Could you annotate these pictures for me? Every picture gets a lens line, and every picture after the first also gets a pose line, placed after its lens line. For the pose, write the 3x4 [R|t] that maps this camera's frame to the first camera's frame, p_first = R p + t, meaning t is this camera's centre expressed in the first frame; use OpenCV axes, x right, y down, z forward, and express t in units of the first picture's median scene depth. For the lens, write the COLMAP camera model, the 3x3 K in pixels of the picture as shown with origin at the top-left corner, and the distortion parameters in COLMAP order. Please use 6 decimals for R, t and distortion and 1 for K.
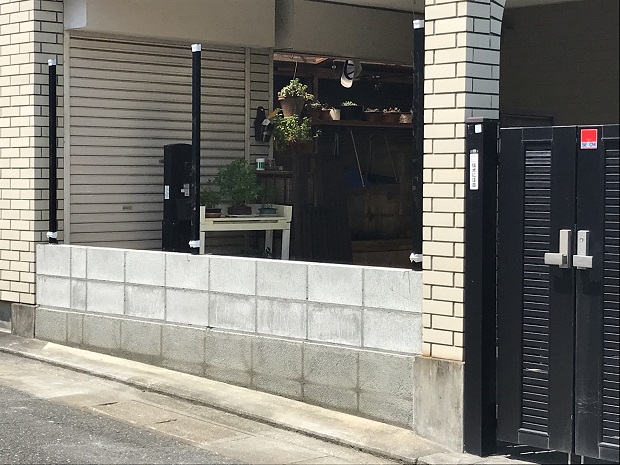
lens RADIAL K [[1354.0, 0, 309.5], [0, 1354.0, 232.2], [0, 0, 1]] dist [0.139671, 0.000000]
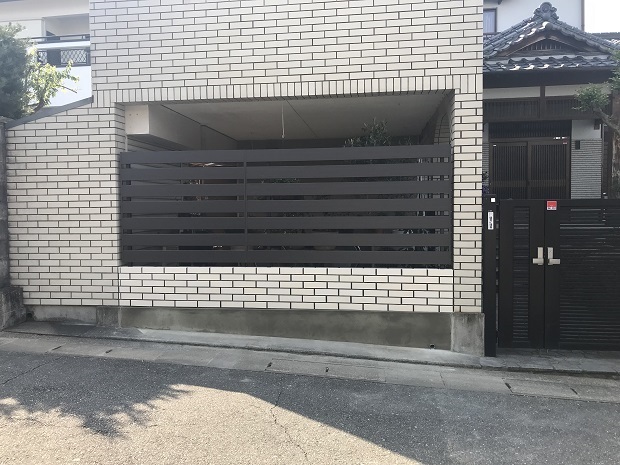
lens RADIAL K [[503.6, 0, 308.5], [0, 503.6, 231.3], [0, 0, 1]] dist [0.029706, -0.021520]
pose [[0.775554, -0.041138, 0.629939, -0.568384], [0.037105, 0.999120, 0.019565, -0.053230], [-0.630189, 0.008200, 0.776398, 0.570167]]
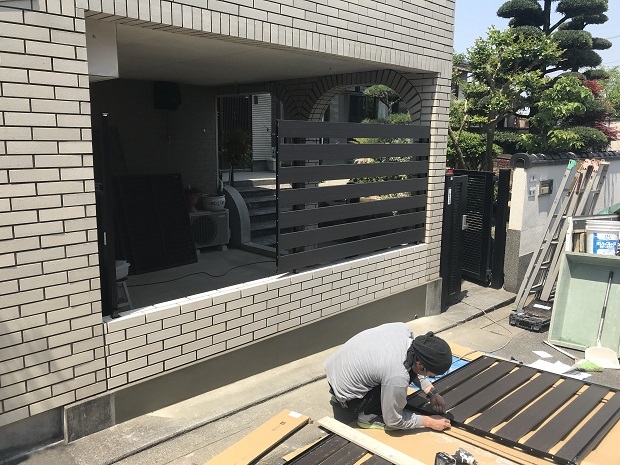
lens RADIAL K [[503.6, 0, 303.4], [0, 503.6, 232.6], [0, 0, 1]] dist [0.029706, -0.021520]
pose [[-0.013872, -0.189765, 0.981731, -0.727840], [0.028647, 0.981347, 0.190096, -0.153930], [-0.999493, 0.030760, -0.008178, 1.240929]]
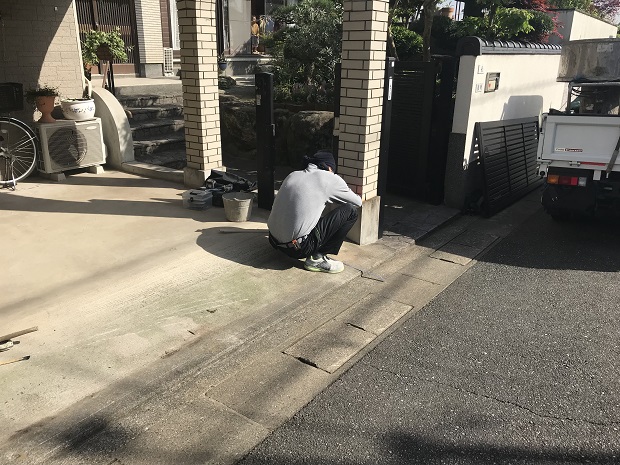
lens RADIAL K [[503.6, 0, 298.6], [0, 503.6, 222.6], [0, 0, 1]] dist [0.029706, -0.021520]
pose [[-0.187115, -0.318063, 0.929421, -0.518875], [0.027020, 0.944107, 0.328529, -0.099197], [-0.981966, 0.086586, -0.168063, 1.225178]]
